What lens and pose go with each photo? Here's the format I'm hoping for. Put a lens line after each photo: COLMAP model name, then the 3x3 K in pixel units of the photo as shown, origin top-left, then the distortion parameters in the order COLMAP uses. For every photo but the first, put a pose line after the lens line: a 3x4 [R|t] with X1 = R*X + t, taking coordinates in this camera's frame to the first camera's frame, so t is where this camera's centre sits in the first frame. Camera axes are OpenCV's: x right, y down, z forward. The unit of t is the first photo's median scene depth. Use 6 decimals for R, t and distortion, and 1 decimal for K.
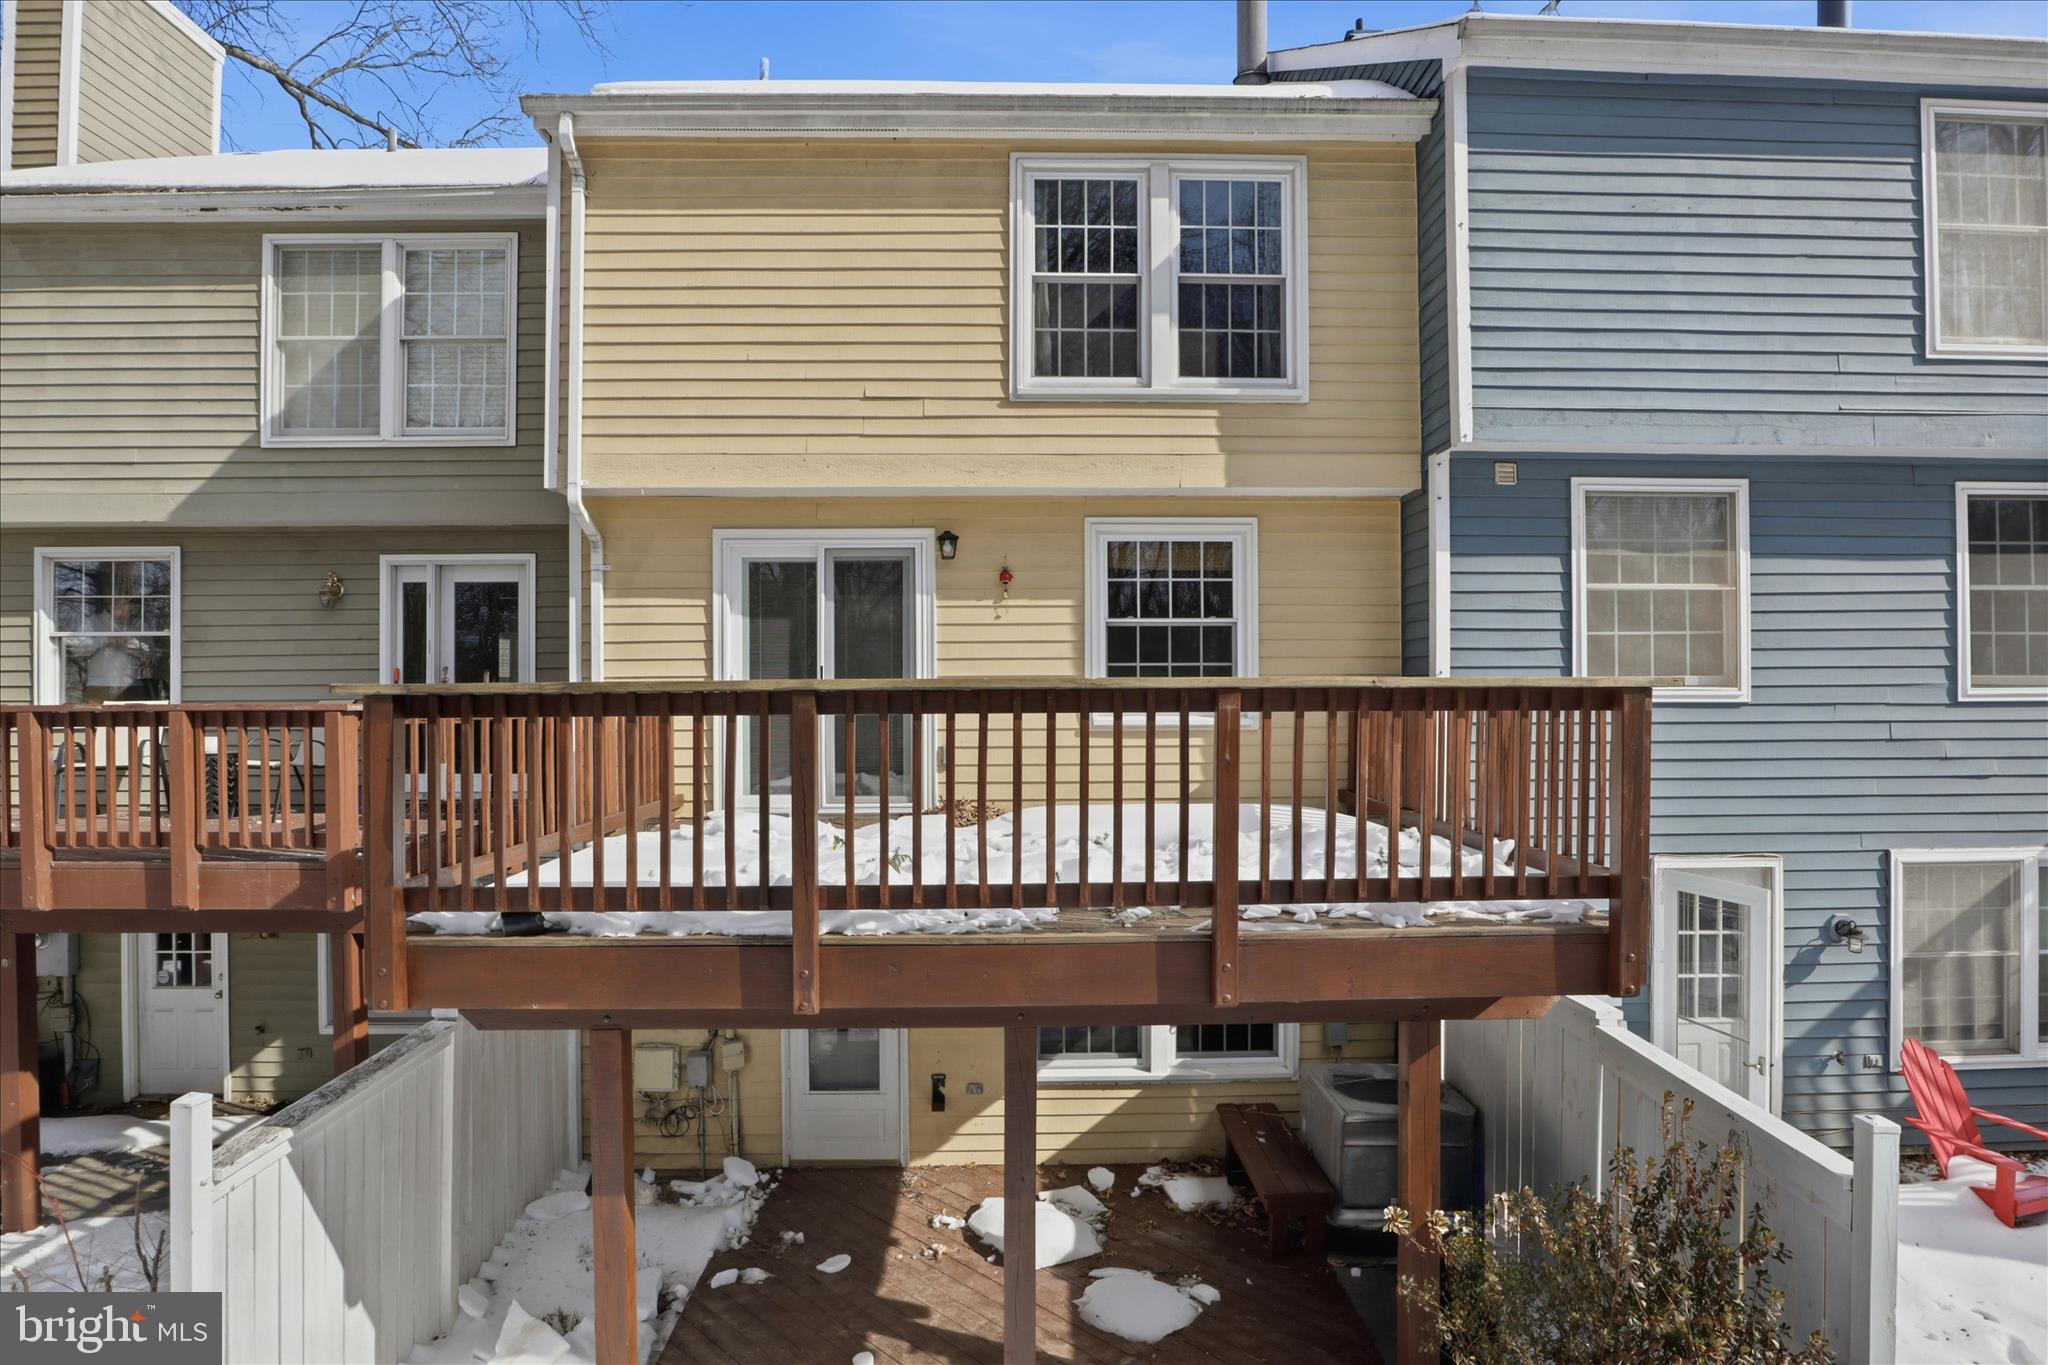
lens RADIAL K [[1053.4, 0, 972.7], [0, 1053.4, 679.5], [0, 0, 1]] dist [-0.028911, 0.003048]
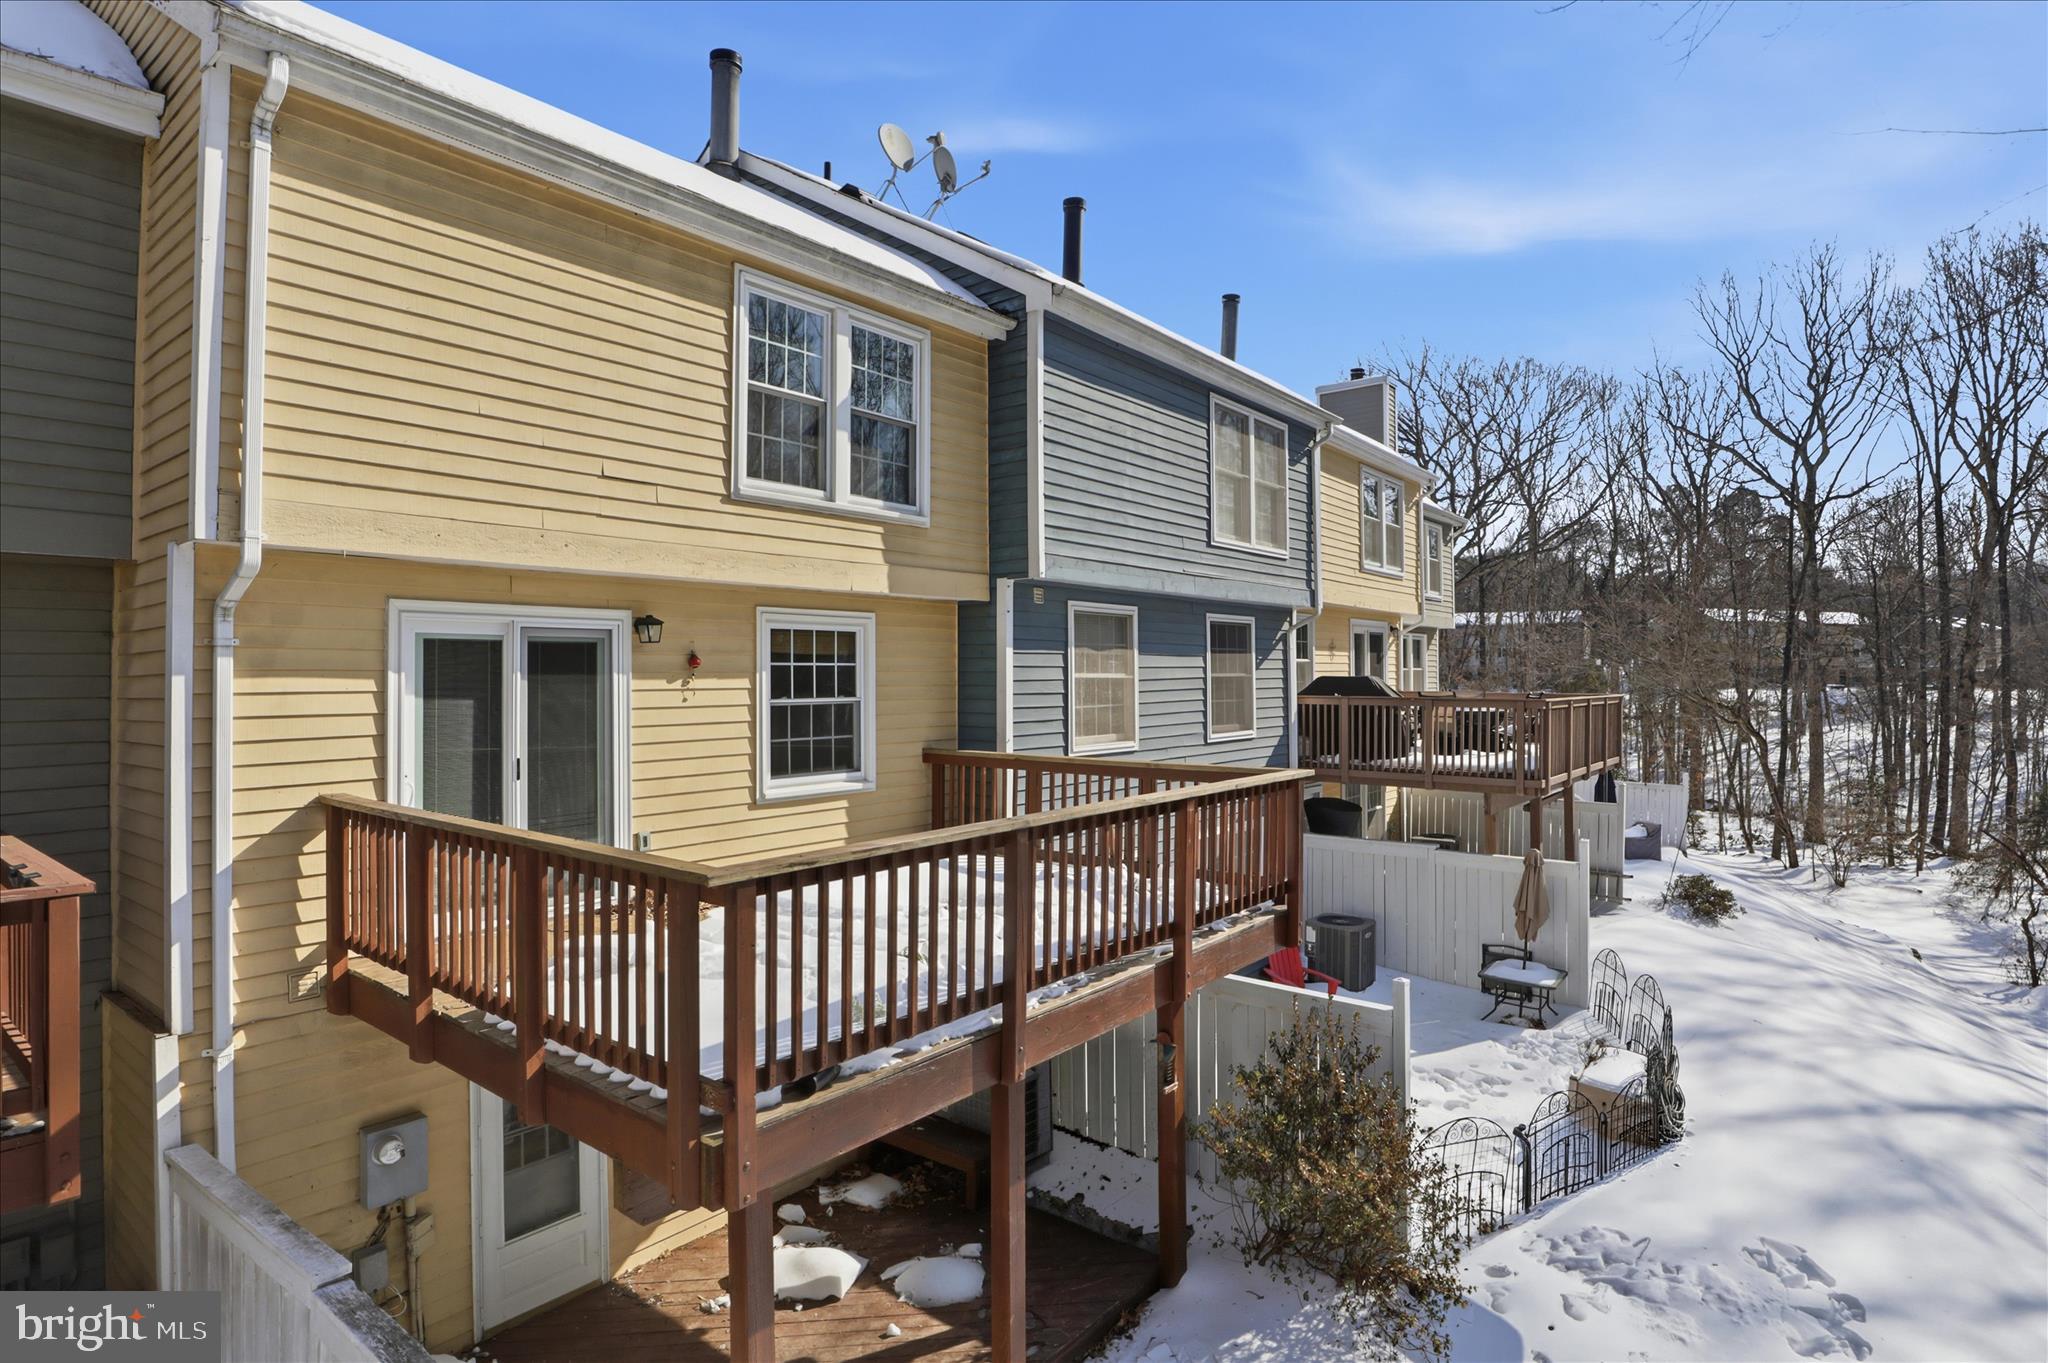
lens RADIAL K [[1053.4, 0, 1044.7], [0, 1053.4, 669.7], [0, 0, 1]] dist [-0.028911, 0.003048]
pose [[0.640446, 0.008152, 0.767960, -0.561691], [0.006616, 0.999848, -0.016131, -0.073758], [-0.767975, 0.015412, 0.640295, 0.090769]]
